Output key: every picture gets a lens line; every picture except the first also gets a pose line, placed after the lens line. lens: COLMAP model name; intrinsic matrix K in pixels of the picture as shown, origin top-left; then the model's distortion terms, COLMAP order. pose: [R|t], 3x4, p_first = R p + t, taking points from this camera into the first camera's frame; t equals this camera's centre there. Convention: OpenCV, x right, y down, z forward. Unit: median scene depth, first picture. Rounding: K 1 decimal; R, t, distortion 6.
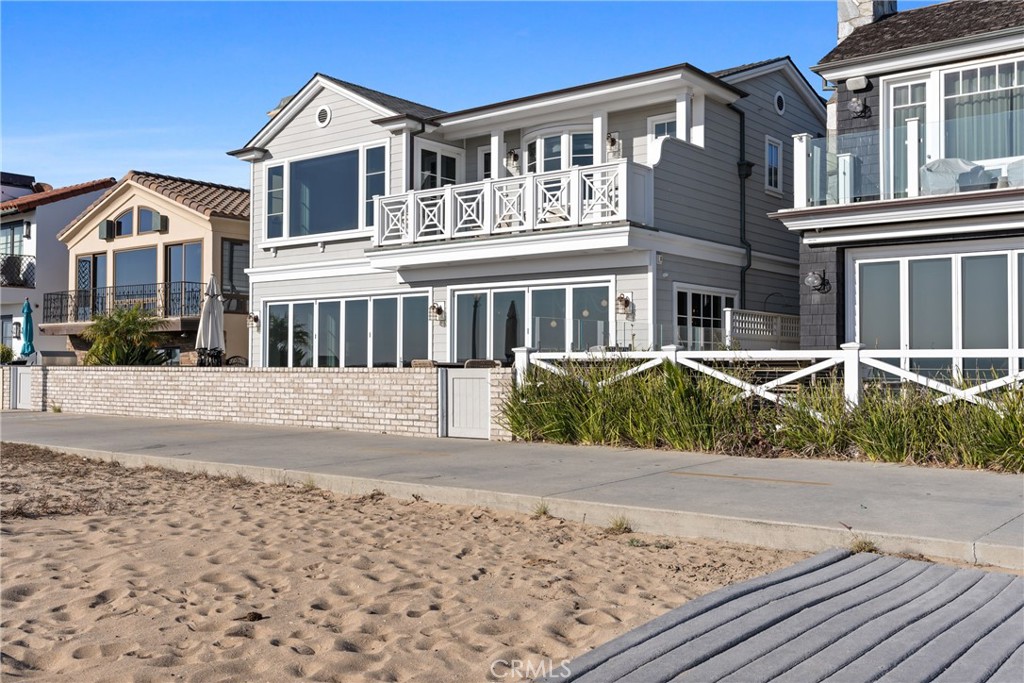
lens RADIAL K [[1005.4, 0, 512.0], [0, 1005.4, 341.5], [0, 0, 1]] dist [0.005510, -0.001358]
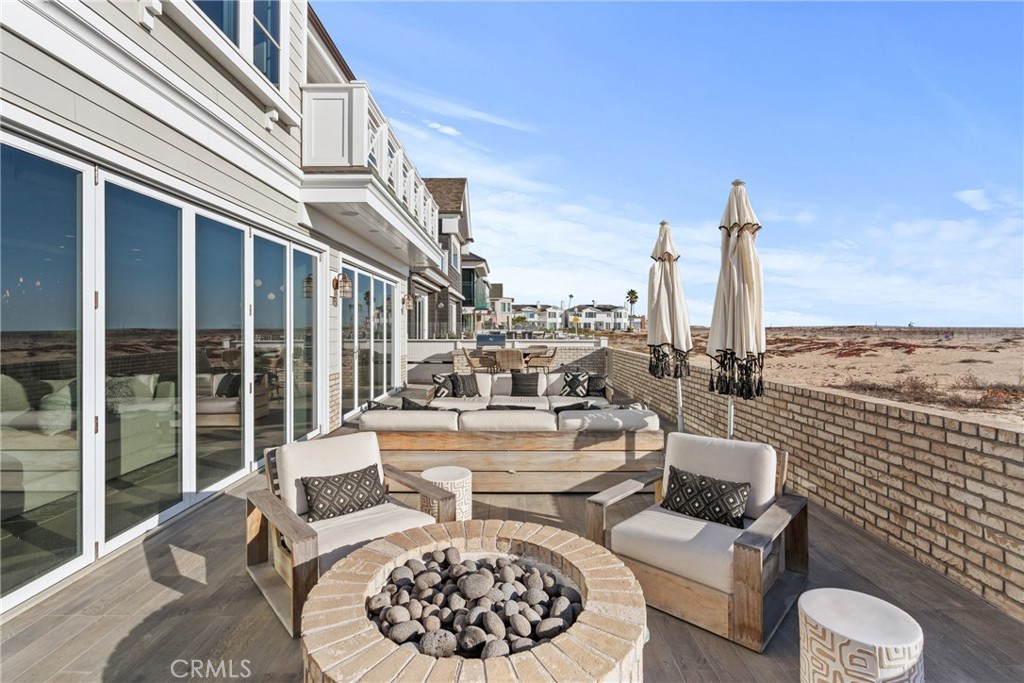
lens RADIAL K [[475.5, 0, 505.6], [0, 475.5, 327.8], [0, 0, 1]] dist [-0.003652, 0.000265]
pose [[-0.622255, -0.003689, 0.782806, -0.407866], [-0.020073, 0.999735, -0.011245, 0.002195], [-0.782557, -0.022711, -0.622165, 1.101518]]
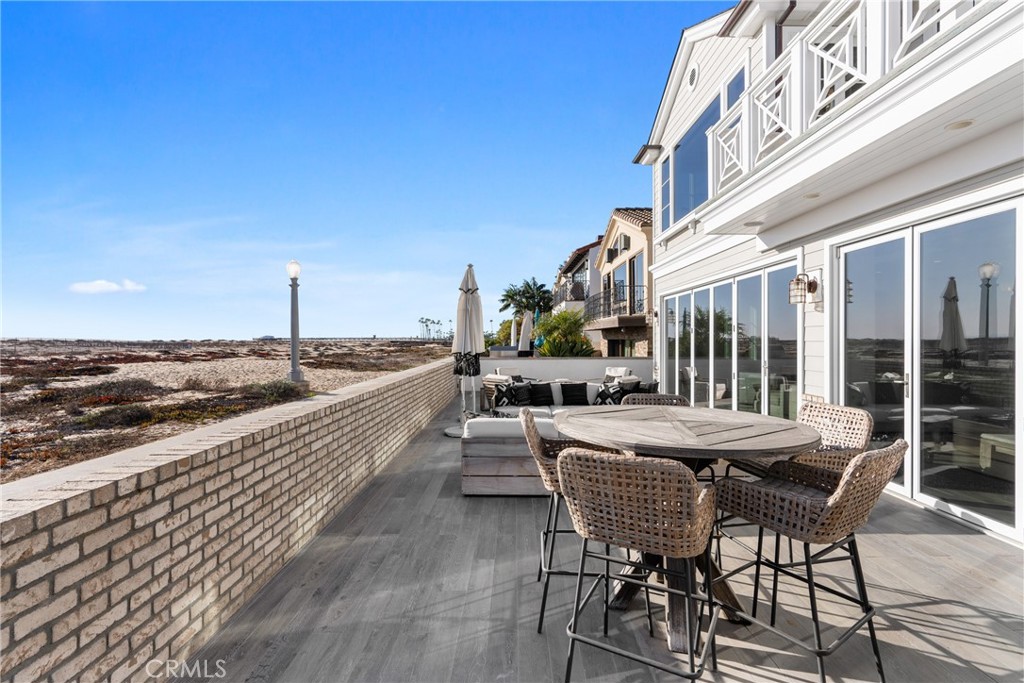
lens RADIAL K [[463.2, 0, 513.4], [0, 463.2, 338.9], [0, 0, 1]] dist [-0.004505, 0.000467]
pose [[0.626661, -0.004699, -0.779278, 0.027639], [0.022353, 0.999679, 0.011948, -0.006951], [0.778971, -0.024907, 0.626565, 0.687138]]
